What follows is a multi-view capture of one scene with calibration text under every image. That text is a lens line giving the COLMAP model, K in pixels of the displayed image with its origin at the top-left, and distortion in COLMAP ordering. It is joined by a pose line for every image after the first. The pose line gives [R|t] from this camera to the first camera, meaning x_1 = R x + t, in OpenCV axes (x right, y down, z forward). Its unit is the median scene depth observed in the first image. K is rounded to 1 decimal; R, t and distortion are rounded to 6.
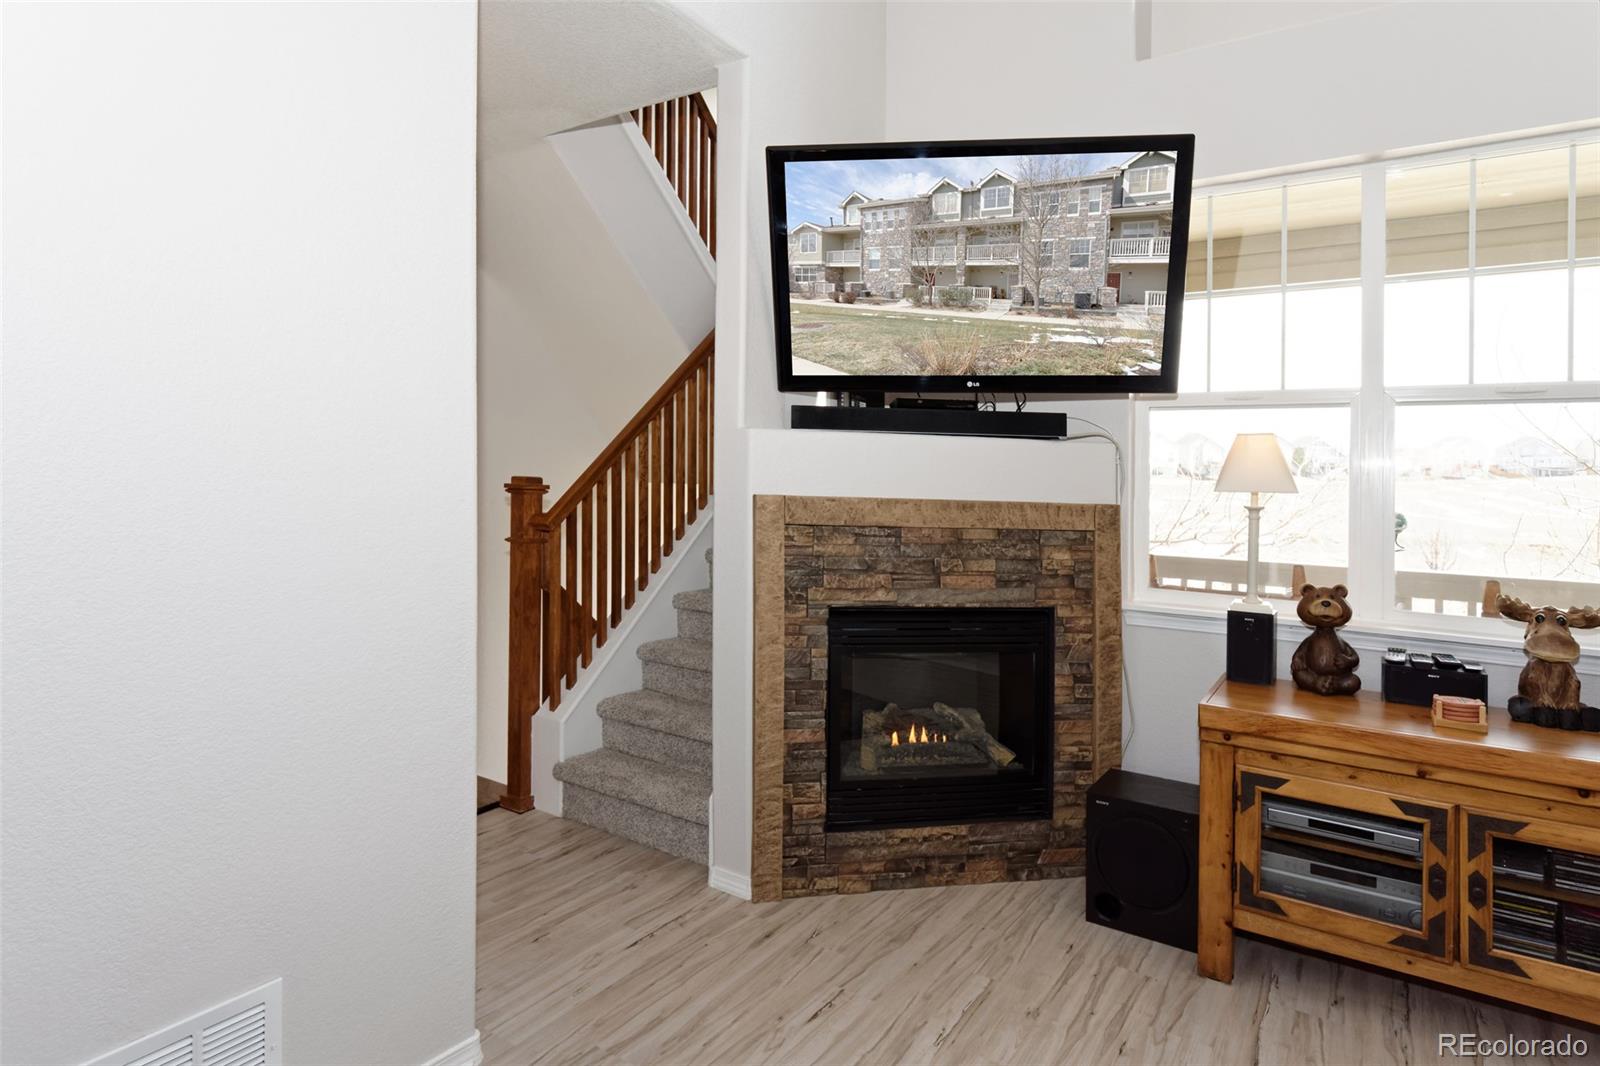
lens RADIAL K [[882.3, 0, 801.1], [0, 882.3, 462.2], [0, 0, 1]] dist [0.001302, -0.000424]
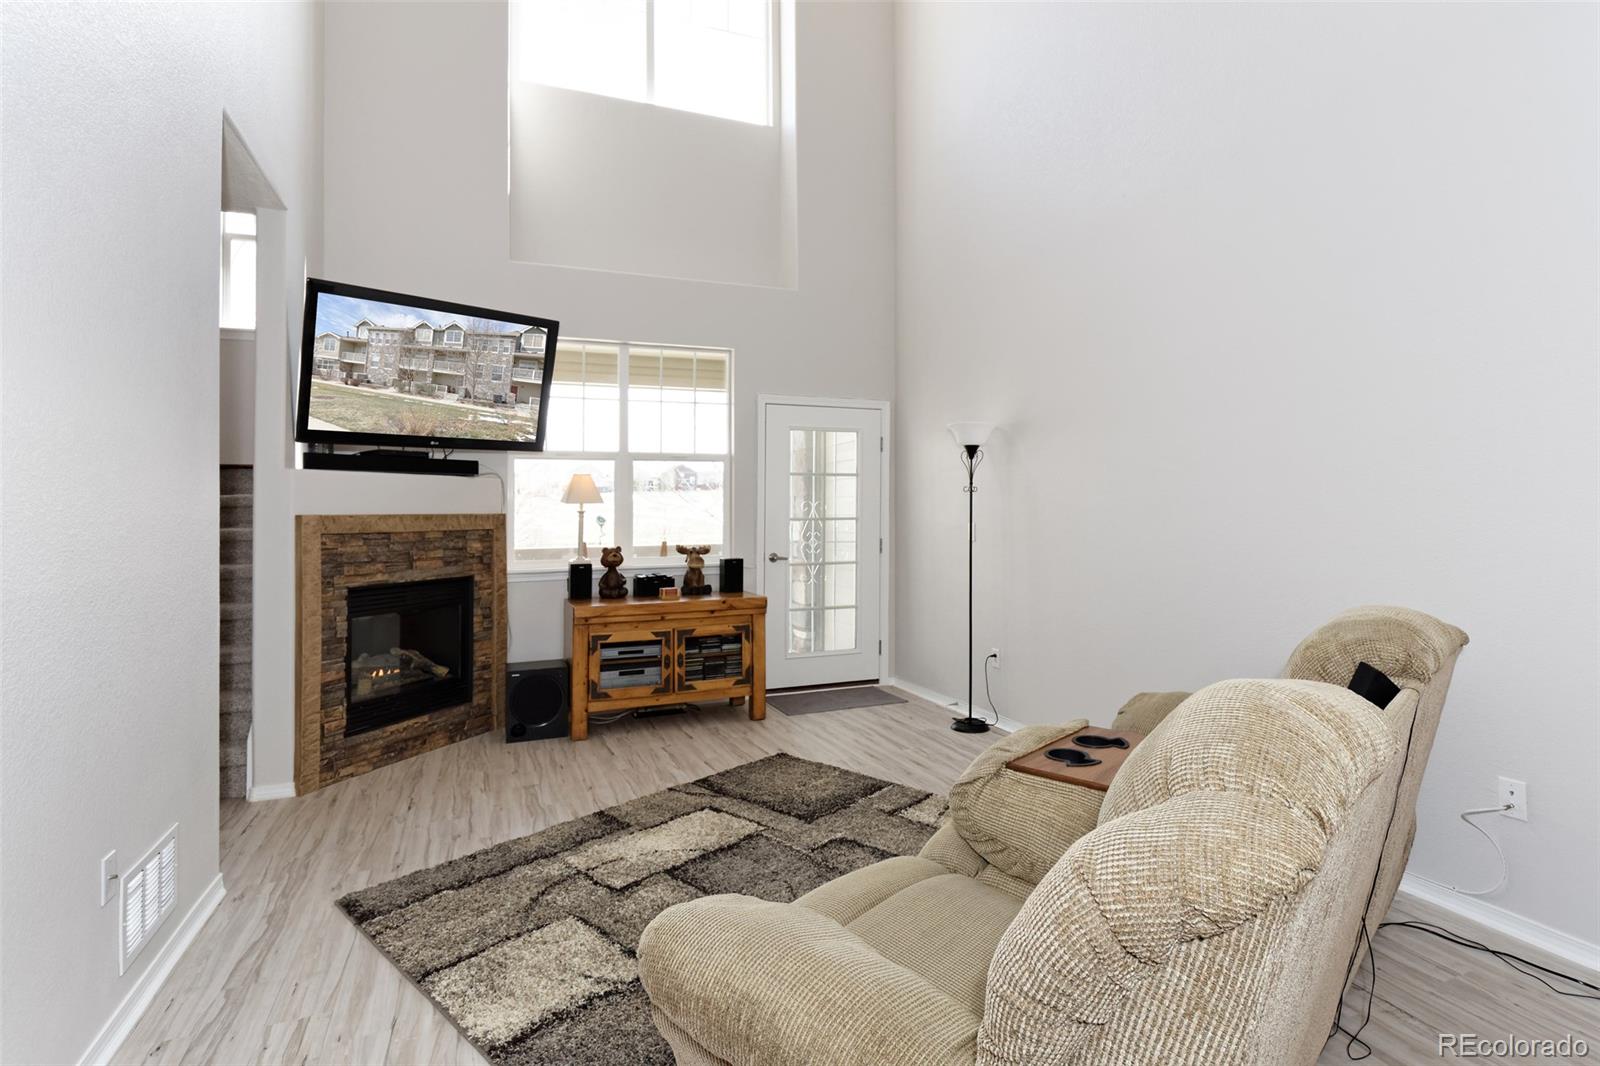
lens RADIAL K [[825.7, 0, 803.9], [0, 825.7, 493.8], [0, 0, 1]] dist [0.035560, 0.000123]
pose [[0.581951, -0.017897, 0.813027, -0.674384], [0.006978, 0.999831, 0.017014, -0.015717], [-0.813194, -0.004229, 0.581978, -0.467358]]
